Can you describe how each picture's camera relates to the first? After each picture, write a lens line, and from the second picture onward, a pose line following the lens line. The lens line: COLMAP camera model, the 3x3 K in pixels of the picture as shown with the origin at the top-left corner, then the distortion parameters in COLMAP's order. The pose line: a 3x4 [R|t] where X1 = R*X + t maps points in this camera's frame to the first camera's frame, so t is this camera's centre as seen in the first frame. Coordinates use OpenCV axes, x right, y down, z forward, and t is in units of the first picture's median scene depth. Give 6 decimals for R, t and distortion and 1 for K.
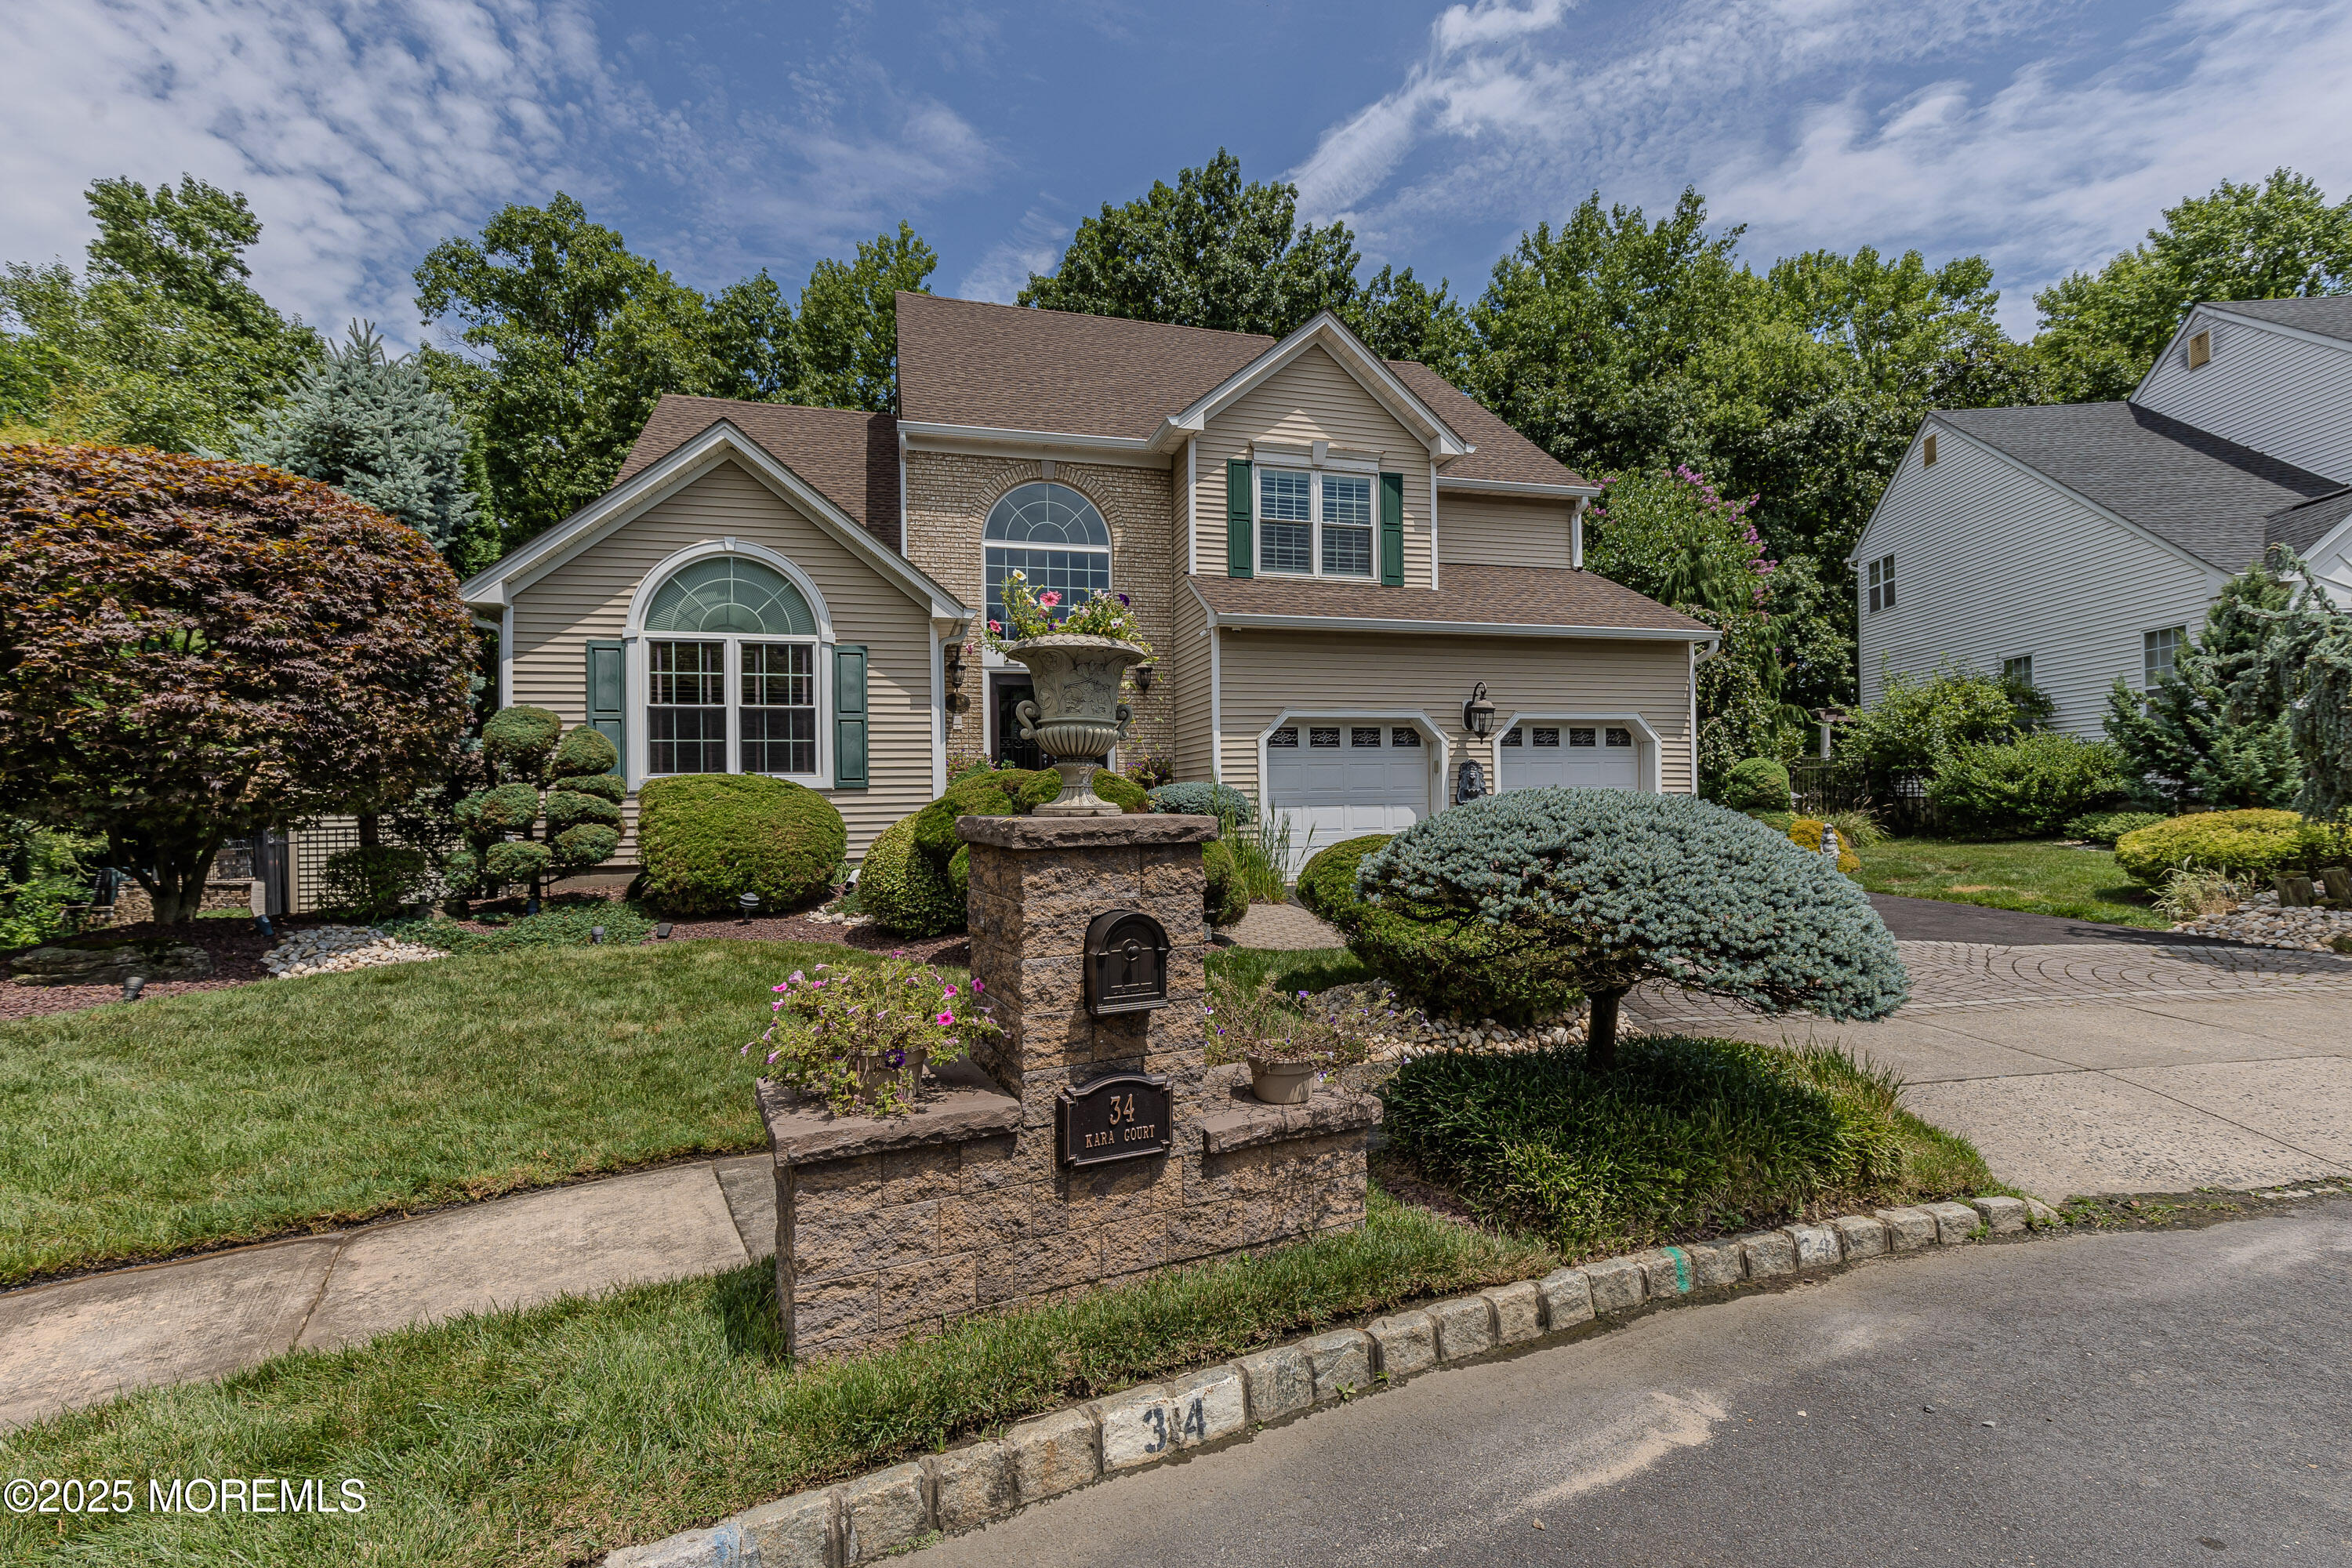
lens RADIAL K [[1059.2, 0, 1178.7], [0, 1059.2, 778.1], [0, 0, 1]] dist [0.003669, -0.000449]
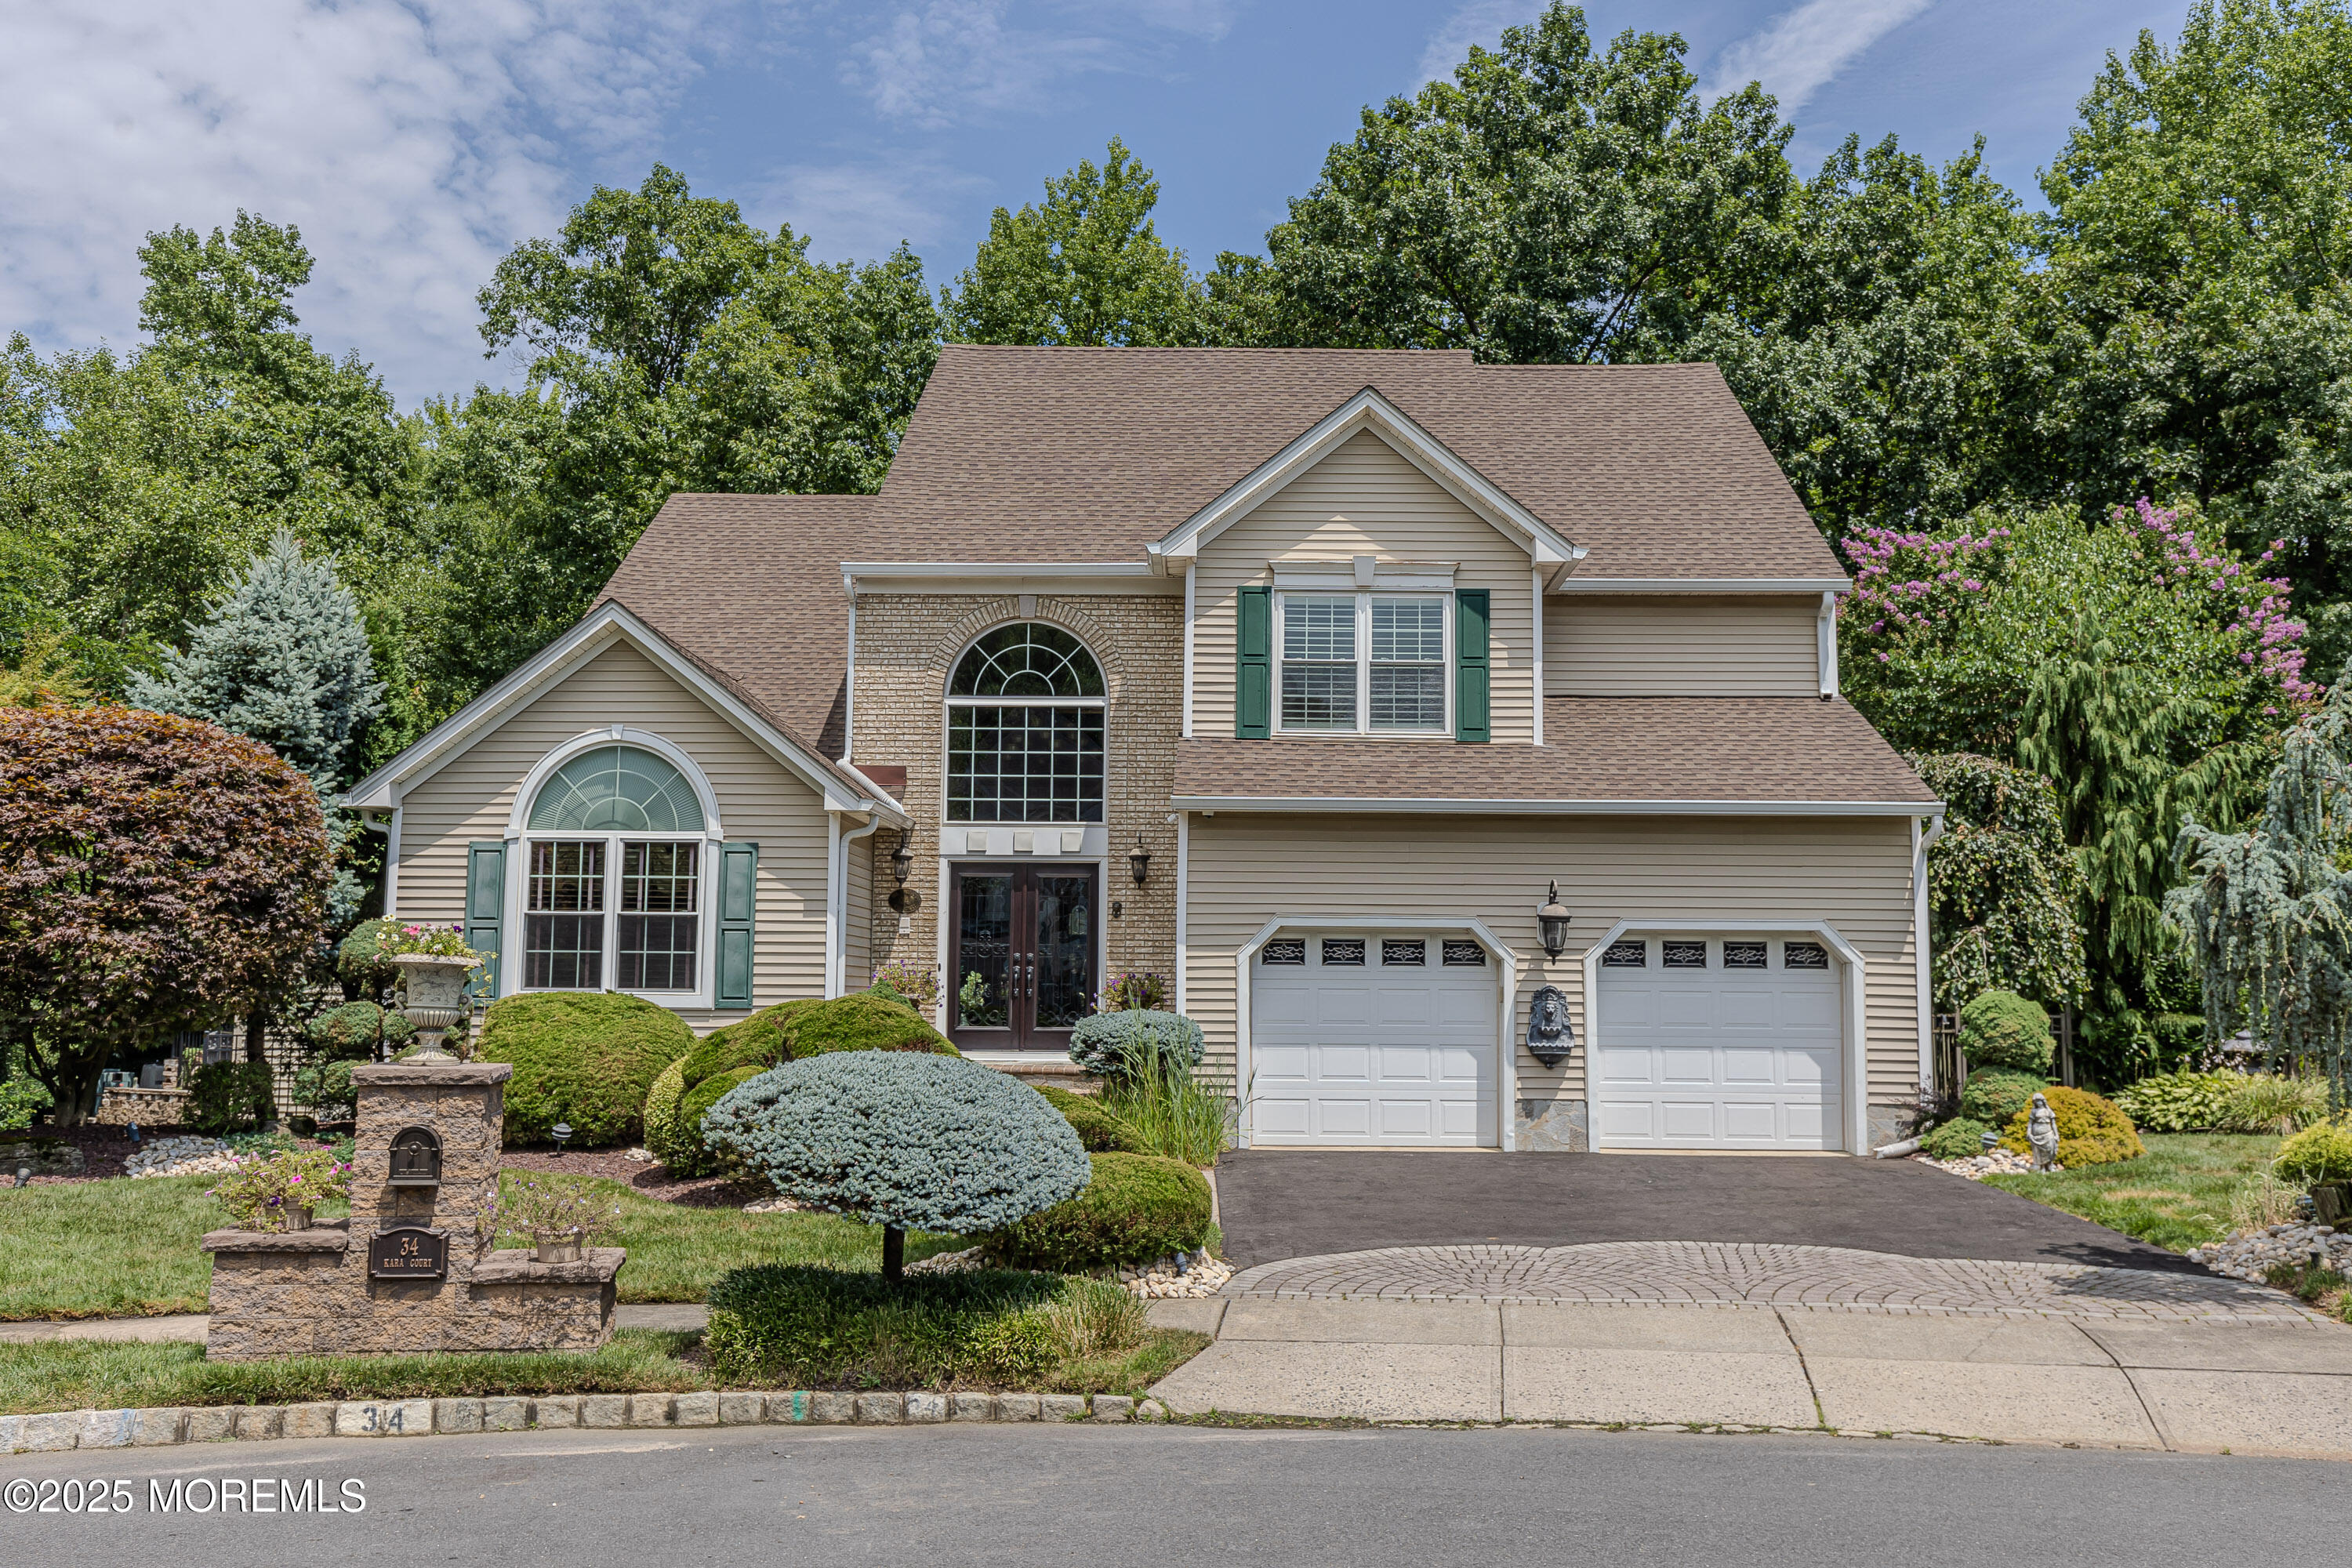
lens RADIAL K [[1923.1, 0, 1186.8], [0, 1923.1, 767.8], [0, 0, 1]] dist [-0.004898, 0.002732]
pose [[0.956116, -0.011832, -0.292750, 0.505137], [-0.017258, 0.995175, -0.096587, -0.040959], [0.292481, 0.097400, 0.951298, -0.397427]]
